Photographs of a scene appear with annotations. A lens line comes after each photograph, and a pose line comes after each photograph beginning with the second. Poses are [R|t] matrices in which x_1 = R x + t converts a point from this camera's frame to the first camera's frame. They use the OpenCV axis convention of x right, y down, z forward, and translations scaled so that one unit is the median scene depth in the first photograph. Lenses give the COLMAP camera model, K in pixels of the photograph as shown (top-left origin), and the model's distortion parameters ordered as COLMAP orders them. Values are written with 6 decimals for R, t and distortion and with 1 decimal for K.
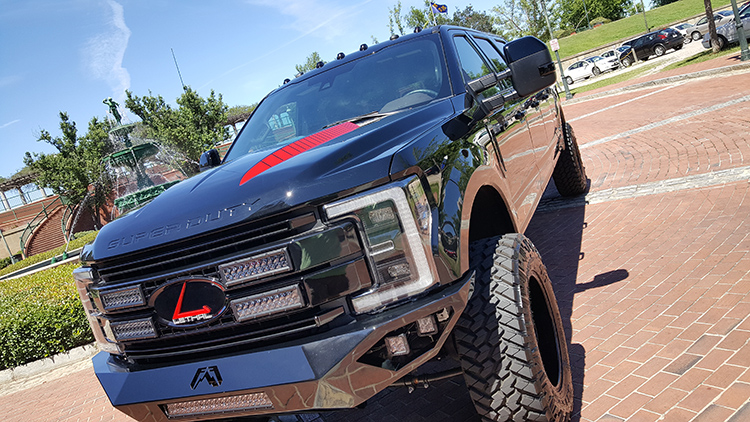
lens RADIAL K [[571.7, 0, 370.3], [0, 571.7, 209.2], [0, 0, 1]] dist [0.025751, -0.049083]
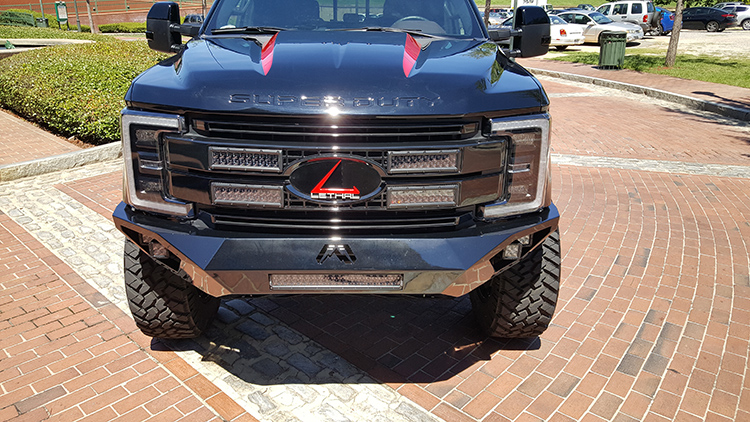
lens RADIAL K [[571.7, 0, 366.3], [0, 571.7, 224.2], [0, 0, 1]] dist [0.025751, -0.049083]
pose [[0.873587, 0.164029, 0.458192, -0.355034], [-0.235162, 0.966553, 0.102339, 0.061546], [-0.426081, -0.197151, 0.882942, 0.042529]]
